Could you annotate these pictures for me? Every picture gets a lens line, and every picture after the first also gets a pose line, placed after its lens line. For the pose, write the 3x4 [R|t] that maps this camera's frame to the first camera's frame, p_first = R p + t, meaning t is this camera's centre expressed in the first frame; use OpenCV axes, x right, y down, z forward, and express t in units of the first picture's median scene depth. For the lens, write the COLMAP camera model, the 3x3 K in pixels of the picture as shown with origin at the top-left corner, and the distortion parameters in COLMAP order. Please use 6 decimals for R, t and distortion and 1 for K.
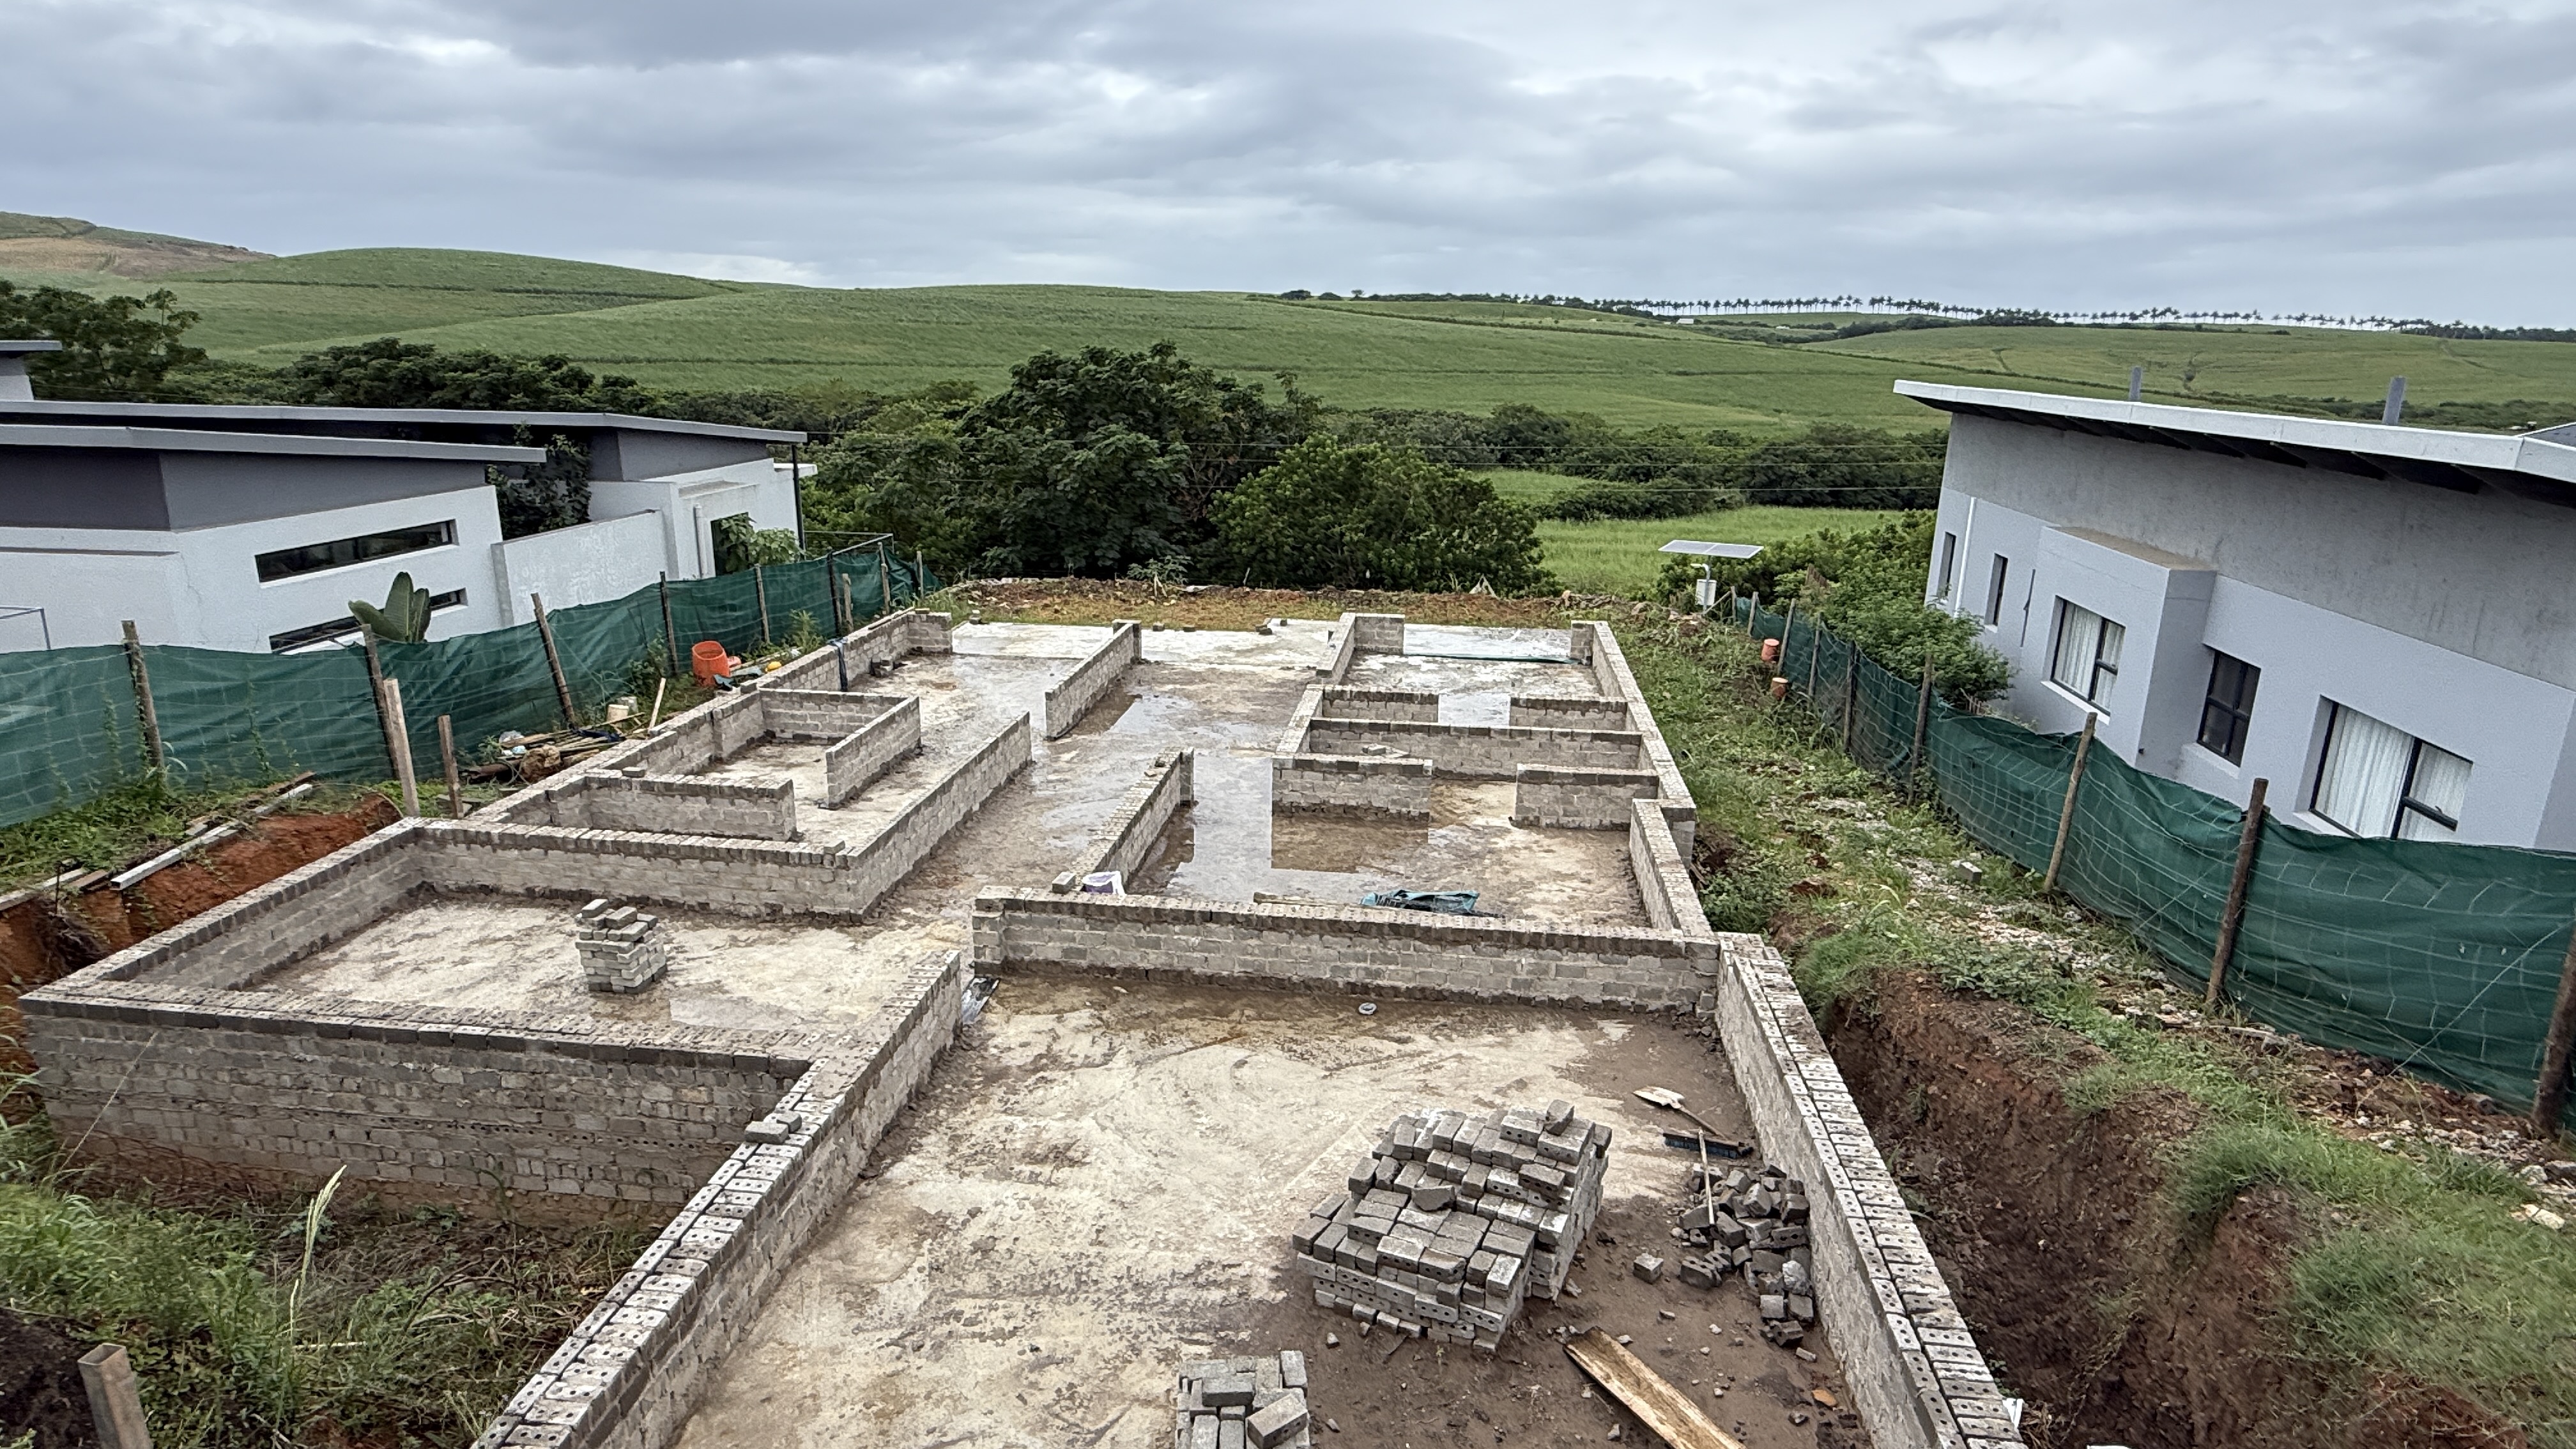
lens RADIAL K [[1375.9, 0, 1294.4], [0, 1375.9, 724.5], [0, 0, 1]] dist [-0.000349, 0.000475]
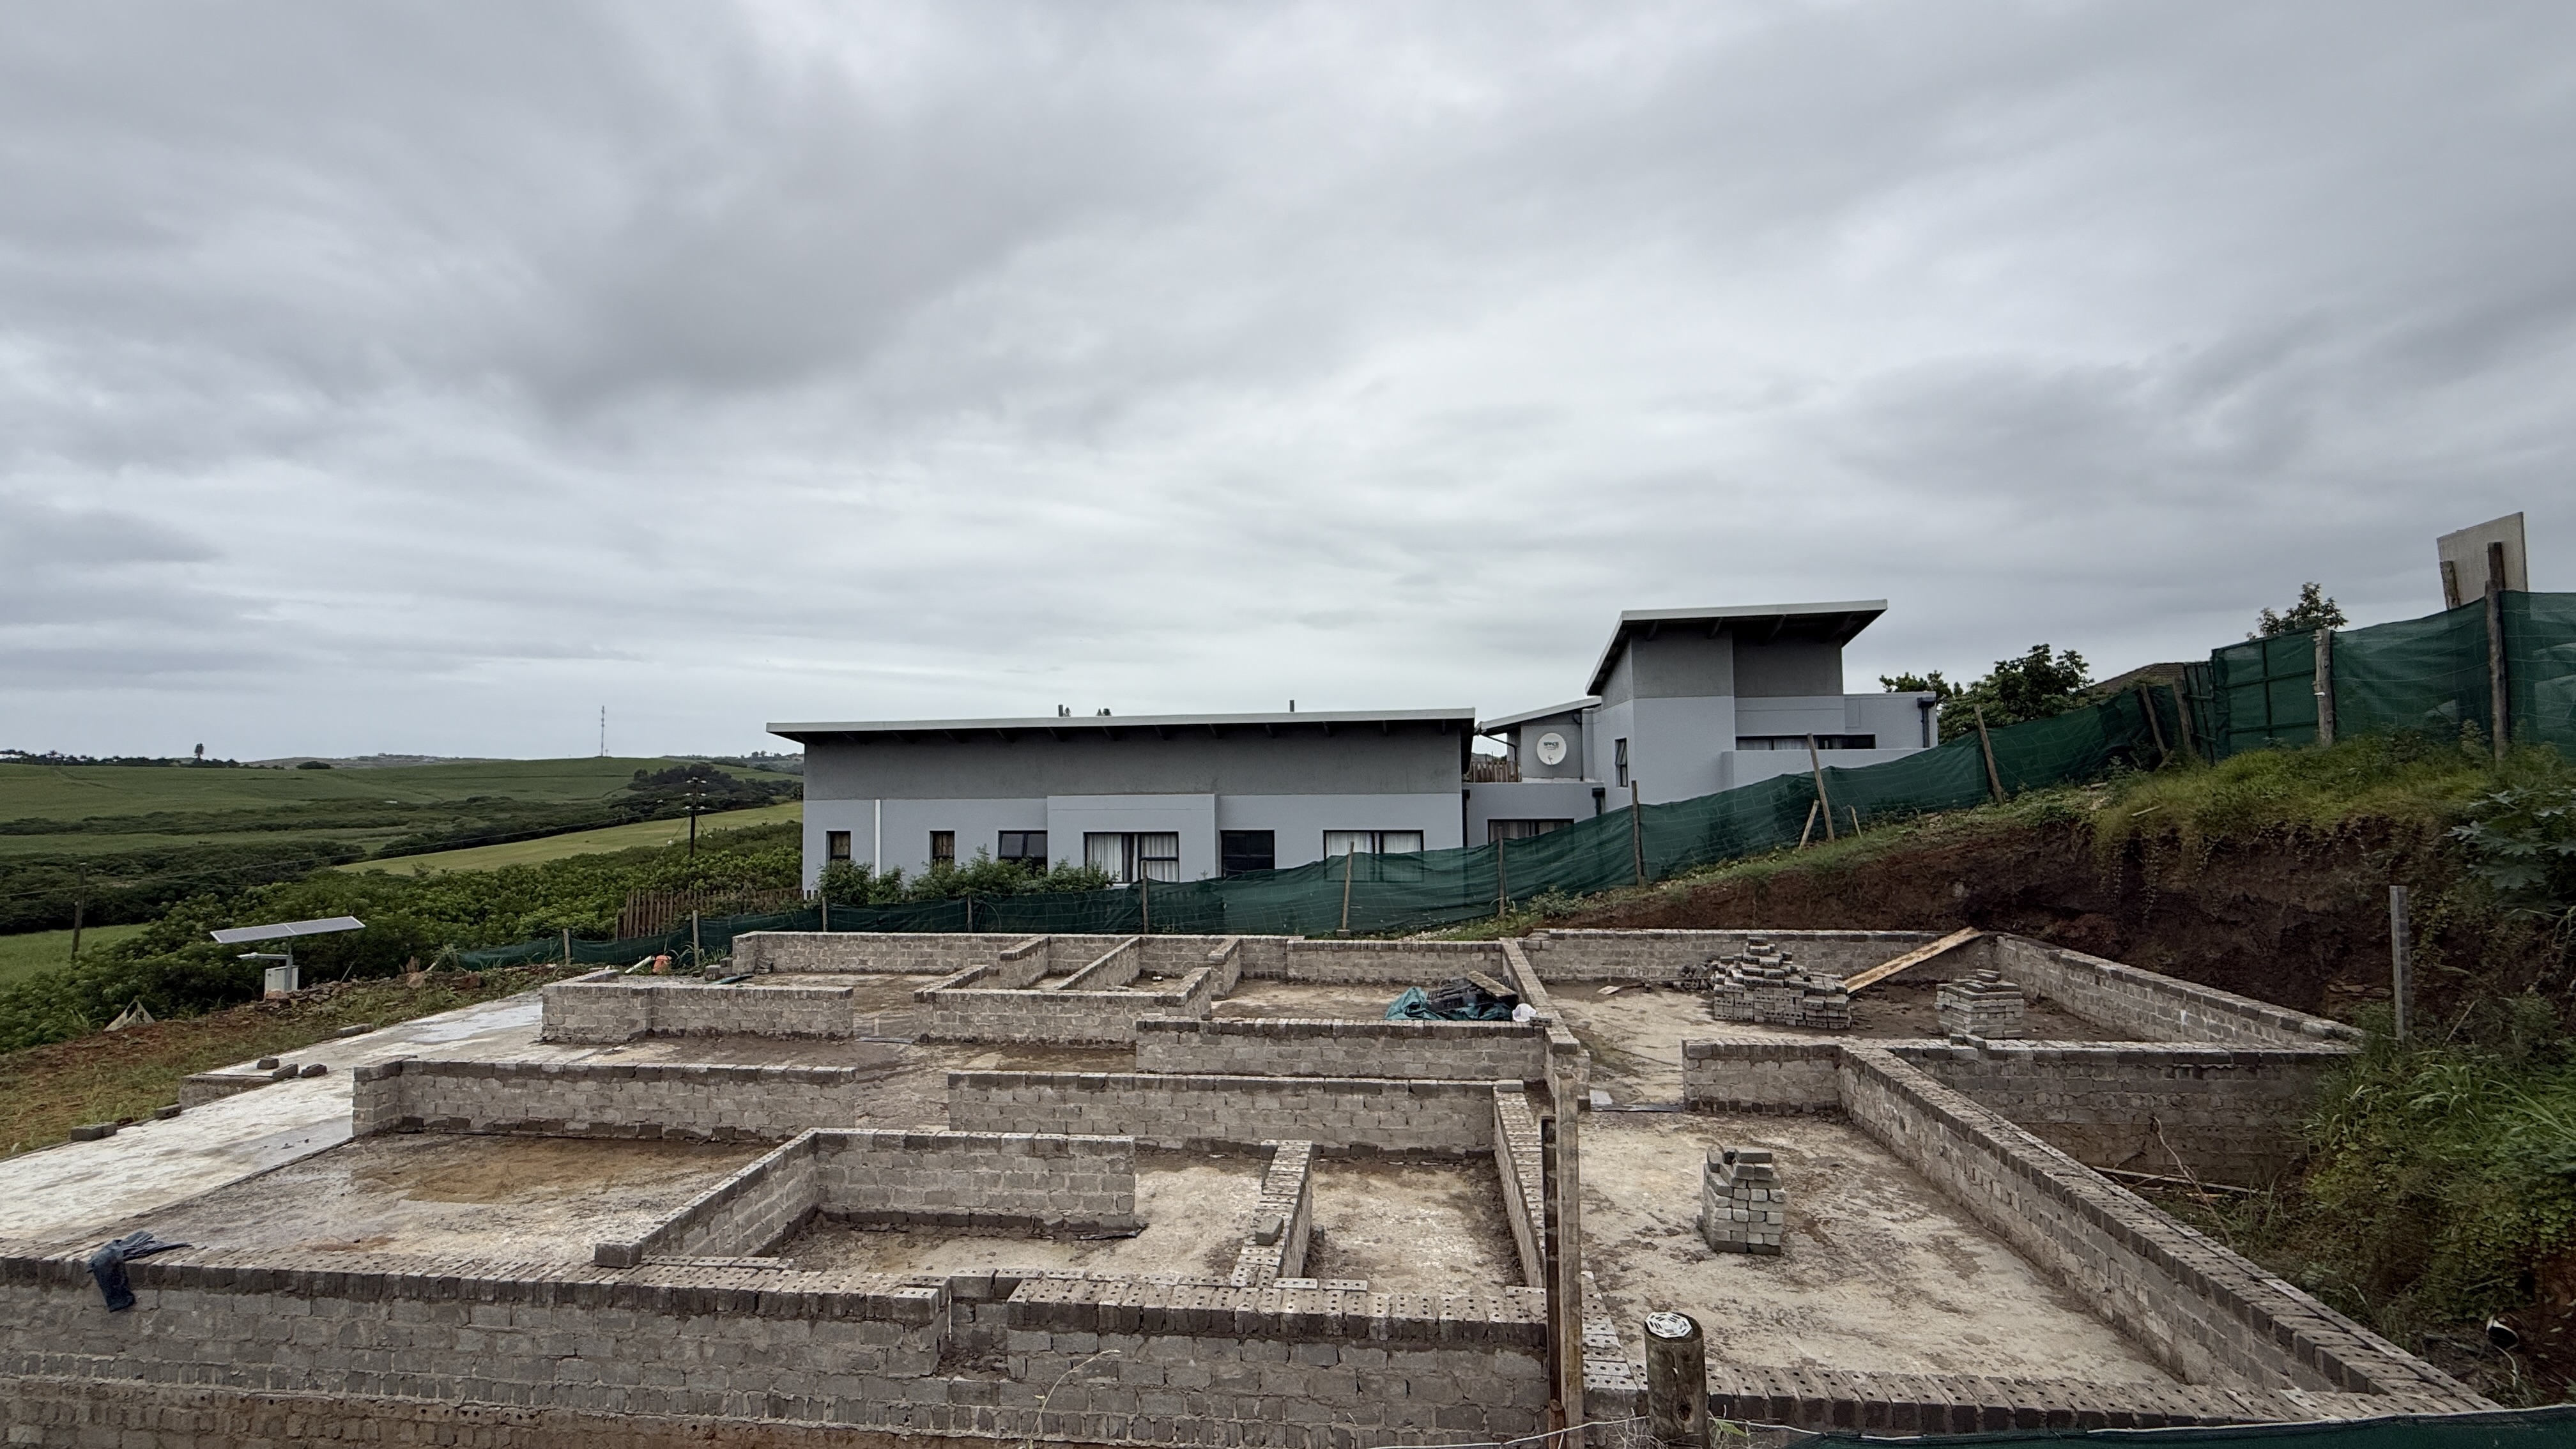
lens RADIAL K [[1024.7, 0, 1283.1], [0, 1024.7, 724.0], [0, 0, 1]] dist [-0.000256, 0.000026]
pose [[-0.000406, 0.030007, 0.999550, -0.963759], [0.280416, 0.959450, -0.028689, -0.158602], [-0.959878, 0.280278, -0.008804, 1.008015]]
